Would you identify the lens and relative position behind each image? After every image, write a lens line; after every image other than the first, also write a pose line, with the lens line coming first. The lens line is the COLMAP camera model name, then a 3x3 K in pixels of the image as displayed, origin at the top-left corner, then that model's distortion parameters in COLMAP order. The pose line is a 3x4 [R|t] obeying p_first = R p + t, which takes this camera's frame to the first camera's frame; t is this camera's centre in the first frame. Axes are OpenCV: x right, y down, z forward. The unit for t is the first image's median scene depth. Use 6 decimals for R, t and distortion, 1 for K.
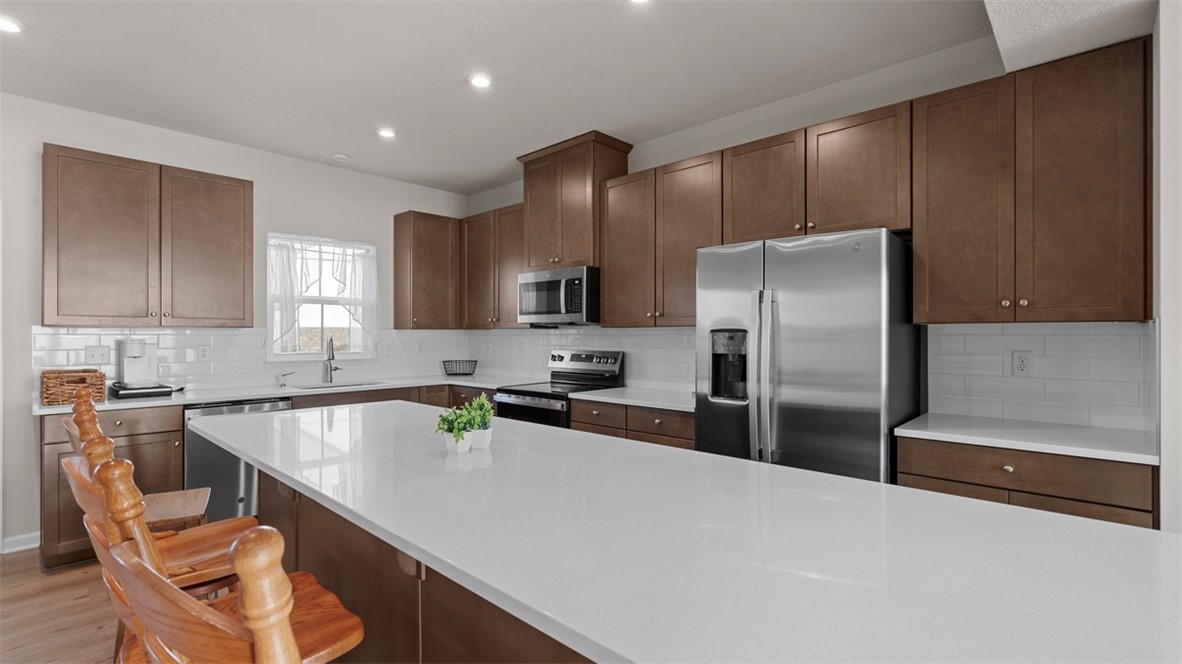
lens RADIAL K [[541.0, 0, 591.0], [0, 541.0, 332.0], [0, 0, 1]] dist [-0.000229, 0.000308]
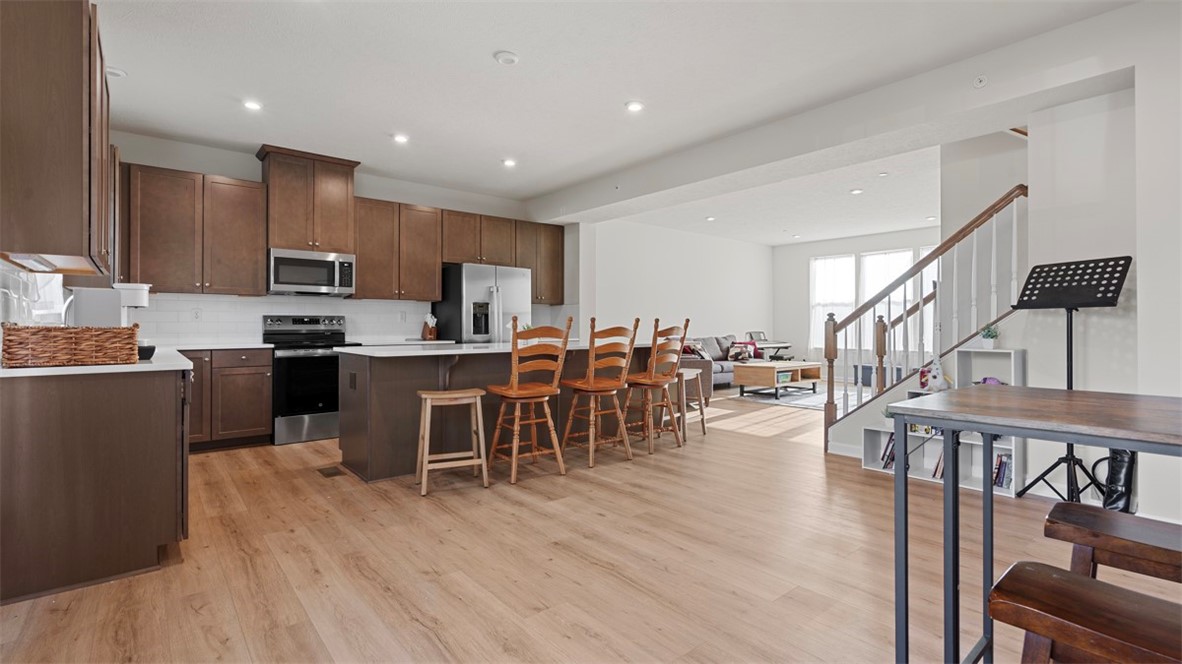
lens RADIAL K [[541.0, 0, 591.0], [0, 541.0, 332.0], [0, 0, 1]] dist [-0.000229, 0.000308]
pose [[0.107589, -0.009892, 0.994146, -1.359073], [0.001057, 0.999951, 0.009835, 0.068748], [-0.994195, -0.000007, 0.107594, 0.224311]]
